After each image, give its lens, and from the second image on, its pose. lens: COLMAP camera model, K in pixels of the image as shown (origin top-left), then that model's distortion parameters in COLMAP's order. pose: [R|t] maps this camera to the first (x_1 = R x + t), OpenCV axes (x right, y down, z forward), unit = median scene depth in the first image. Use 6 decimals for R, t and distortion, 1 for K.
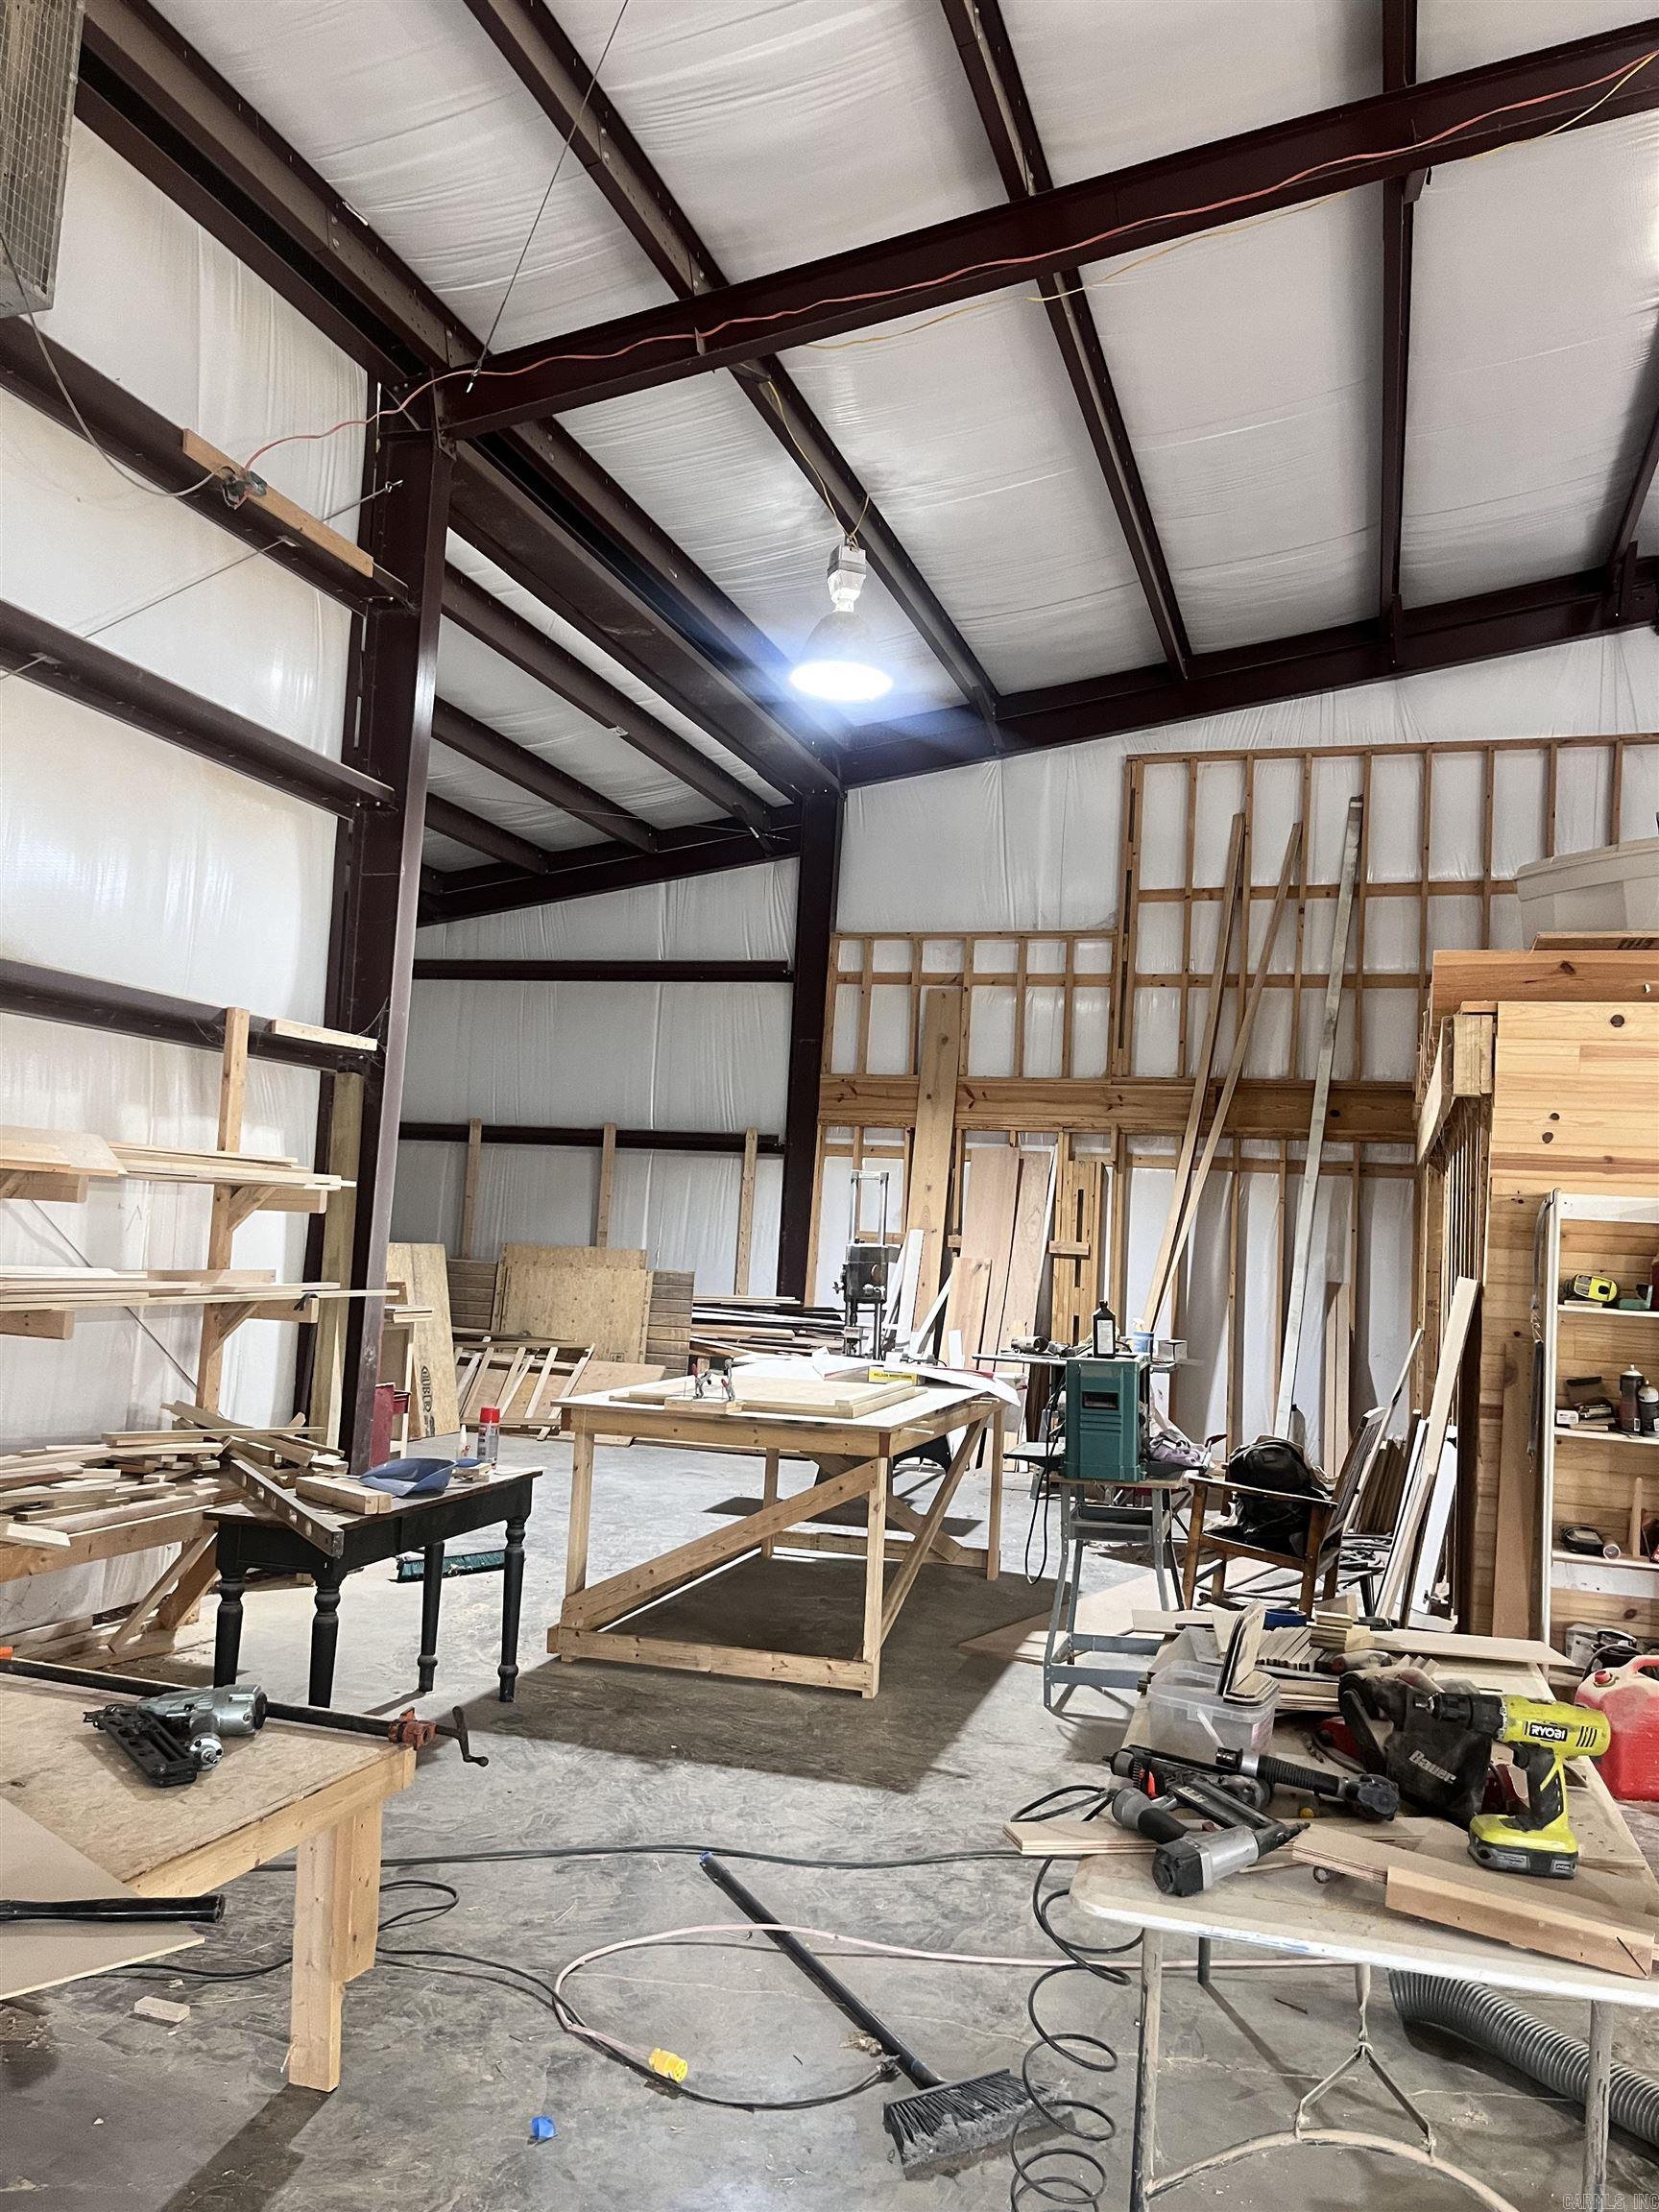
lens RADIAL K [[1669.3, 0, 831.2], [0, 1669.3, 1116.1], [0, 0, 1]] dist [0.043275, -0.055946]
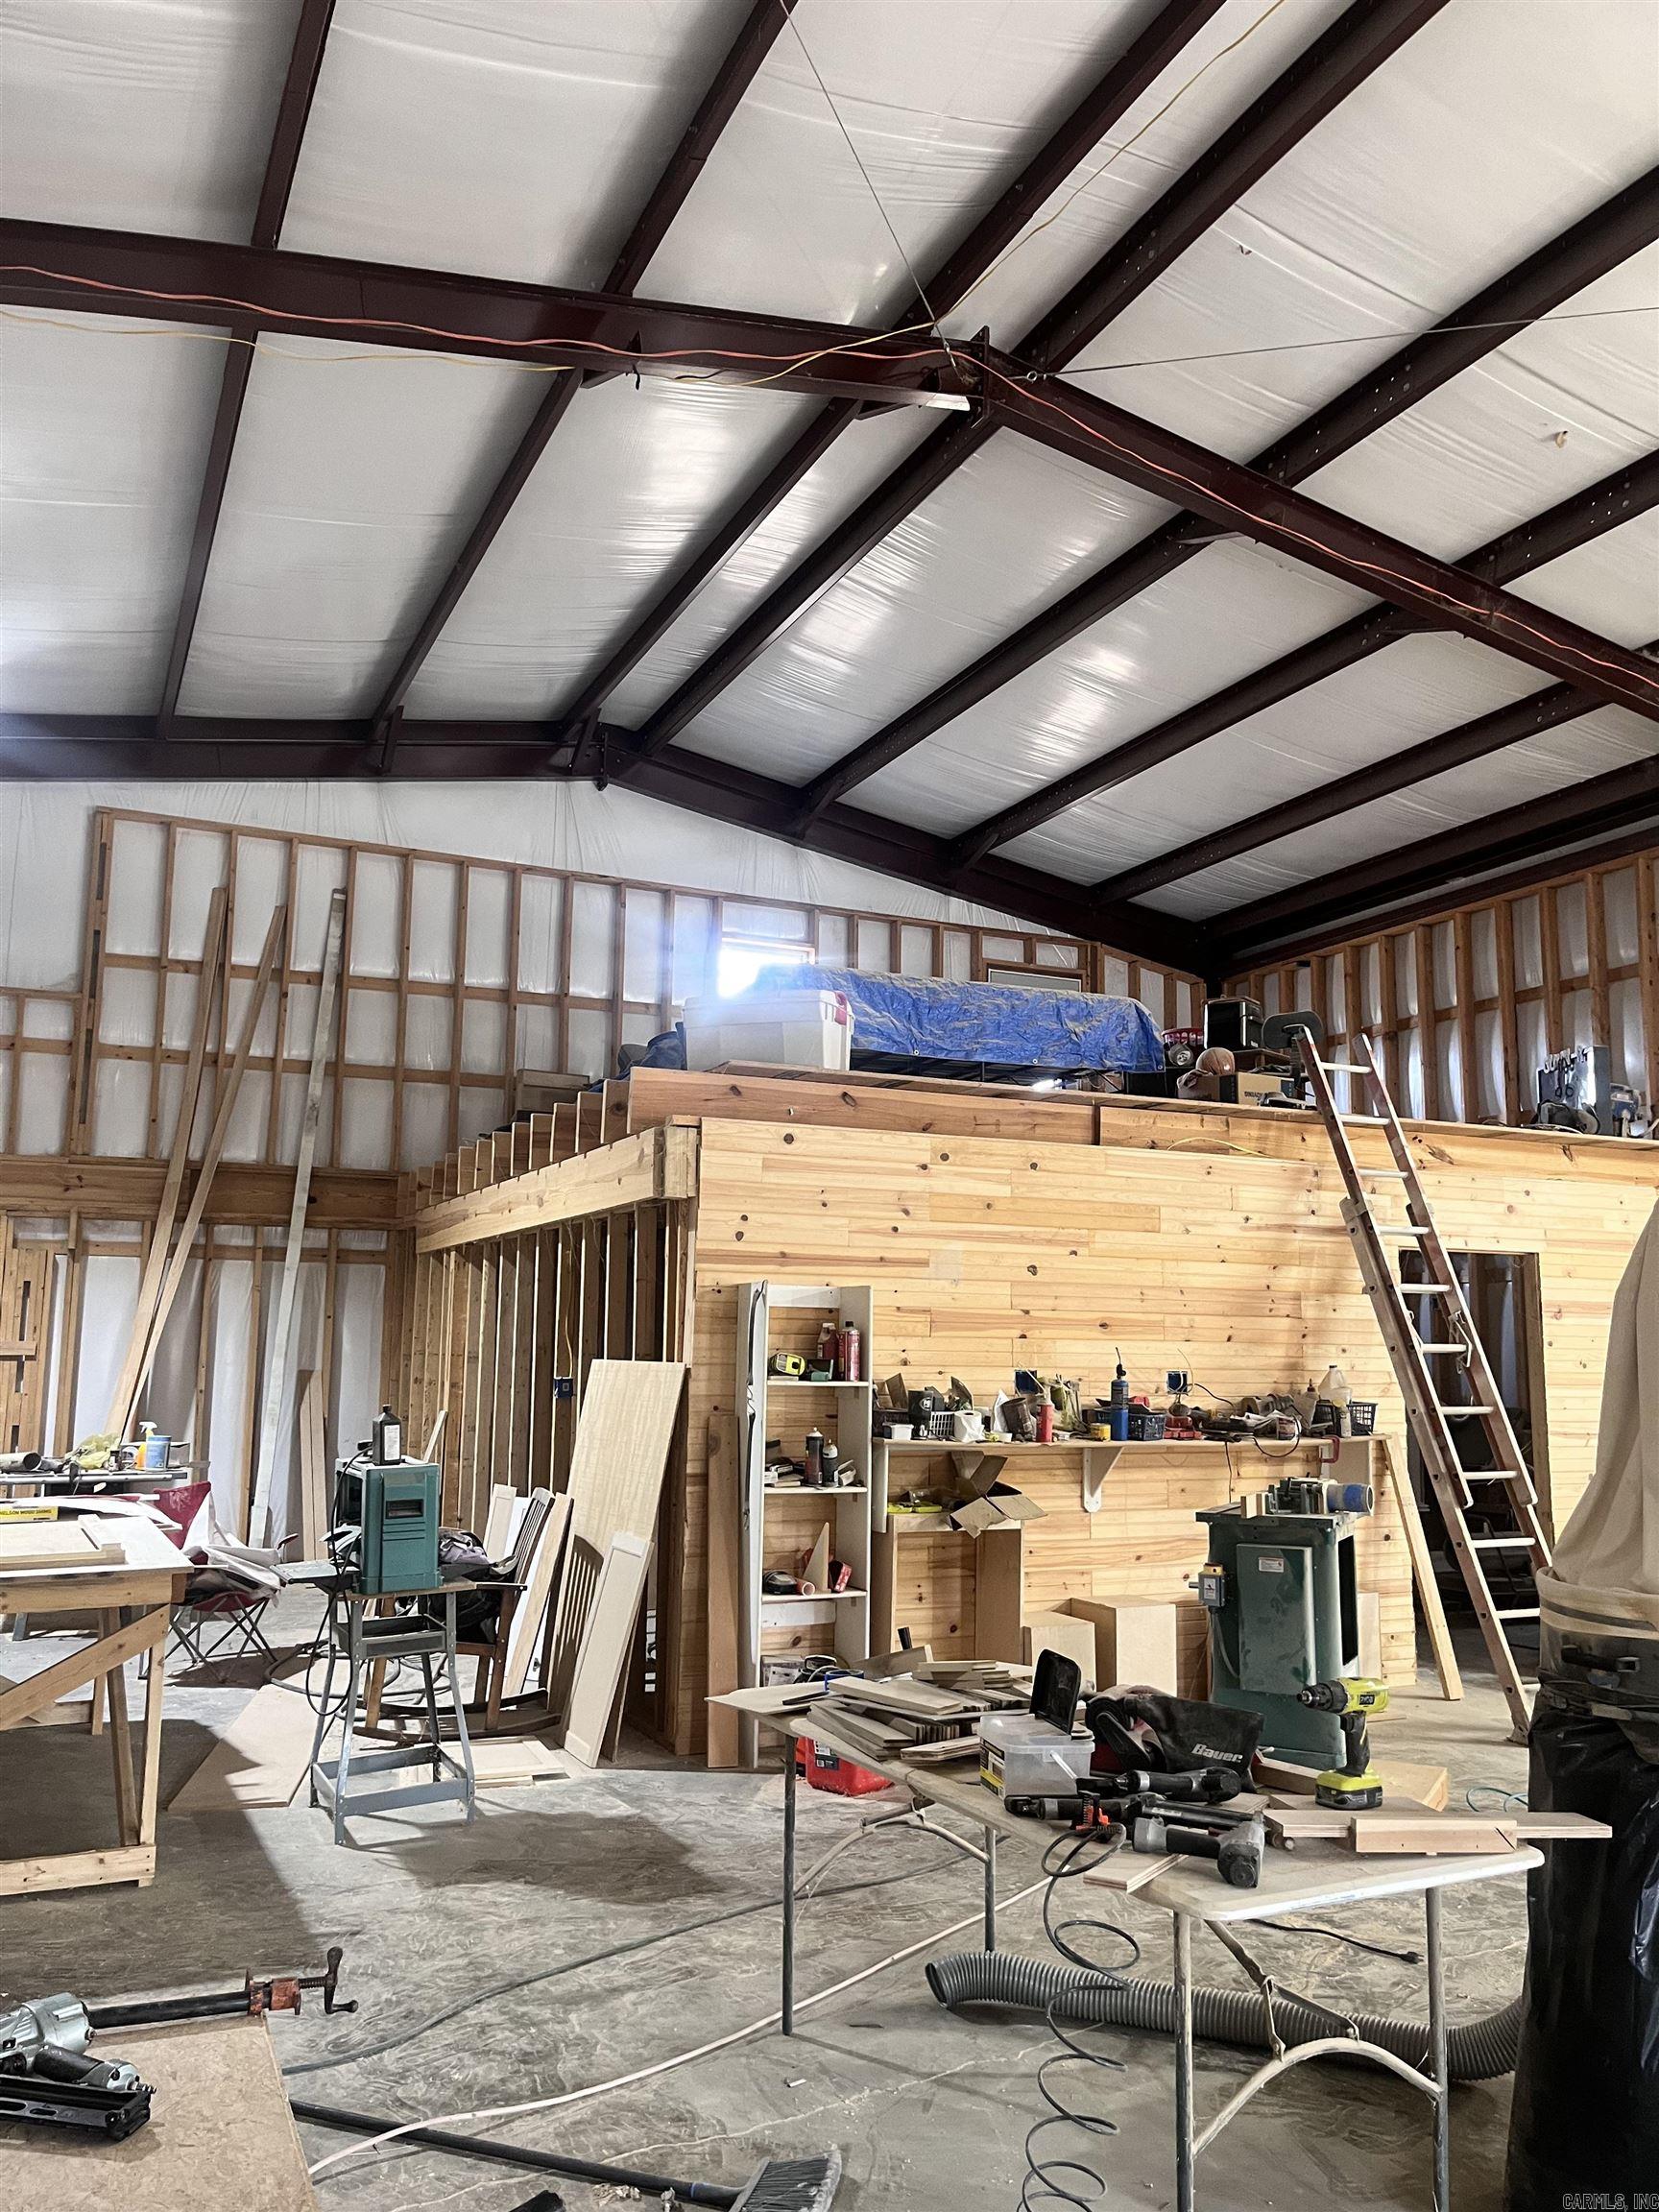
lens RADIAL K [[1680.6, 0, 829.5], [0, 1680.6, 1106.0], [0, 0, 1]] dist [0.049590, -0.082951]
pose [[0.729276, 0.053376, 0.682135, -0.184183], [-0.019477, 0.998168, -0.057283, -0.006563], [-0.683942, 0.028489, 0.728979, 0.059169]]
